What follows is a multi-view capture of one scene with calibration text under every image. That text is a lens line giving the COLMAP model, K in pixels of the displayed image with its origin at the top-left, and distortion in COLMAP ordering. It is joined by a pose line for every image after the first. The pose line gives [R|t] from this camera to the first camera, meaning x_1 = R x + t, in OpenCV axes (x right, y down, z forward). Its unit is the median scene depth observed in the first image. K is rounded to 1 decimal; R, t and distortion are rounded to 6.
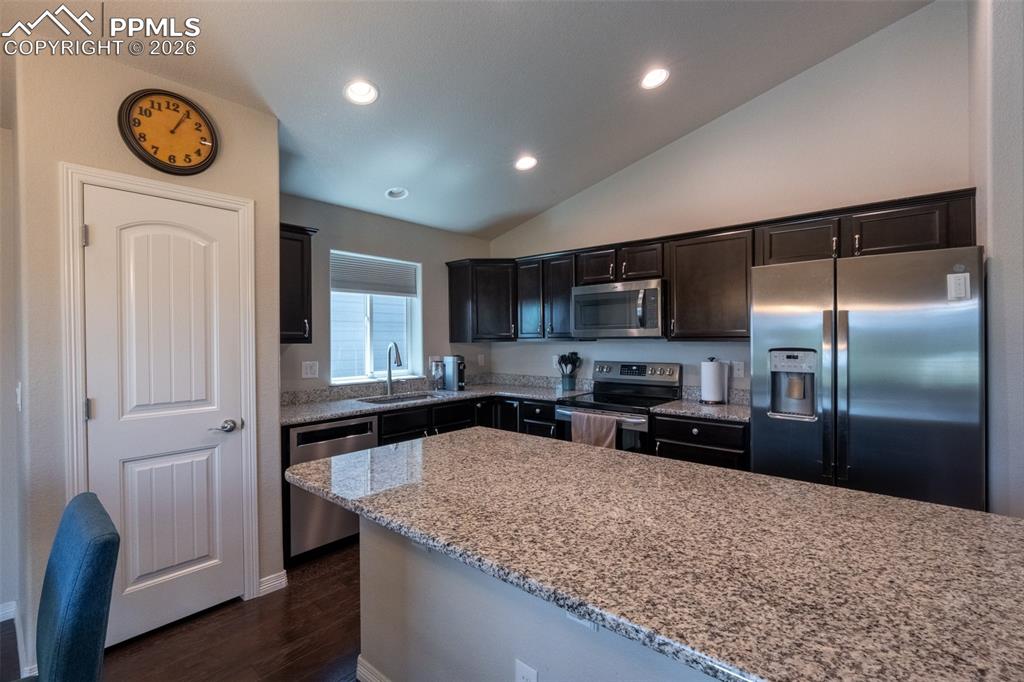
lens RADIAL K [[455.7, 0, 504.8], [0, 455.7, 342.1], [0, 0, 1]] dist [-0.011212, 0.003496]
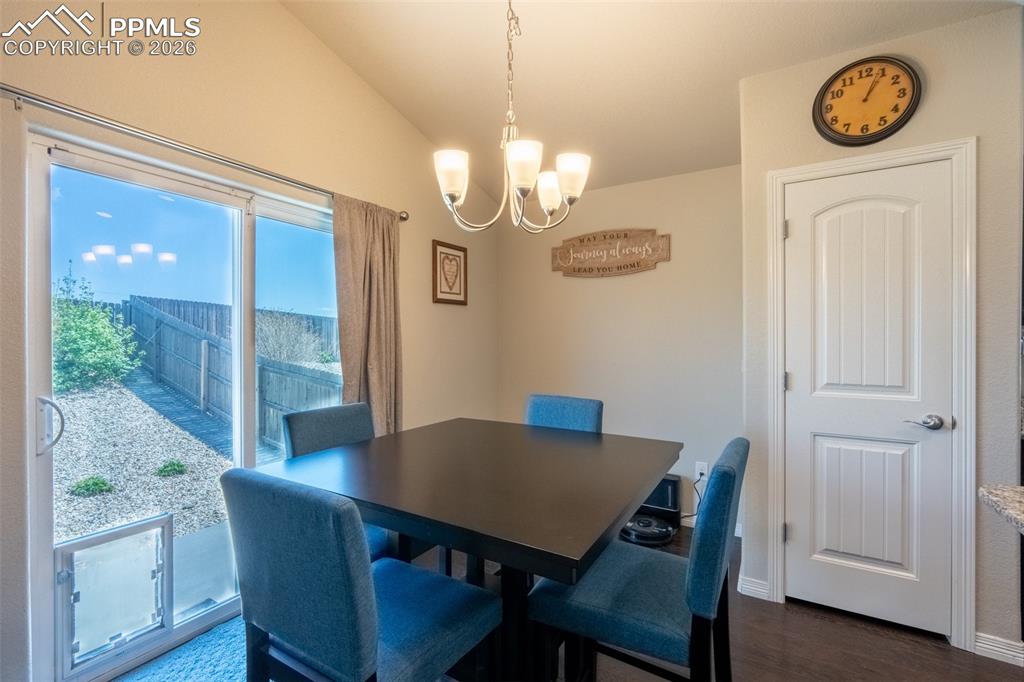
lens RADIAL K [[455.7, 0, 508.1], [0, 455.7, 341.9], [0, 0, 1]] dist [-0.011212, 0.003496]
pose [[0.173095, 0.011103, -0.984842, 0.067920], [-0.004963, 0.999934, 0.010401, 0.032403], [0.984893, 0.003087, 0.173139, 0.089562]]
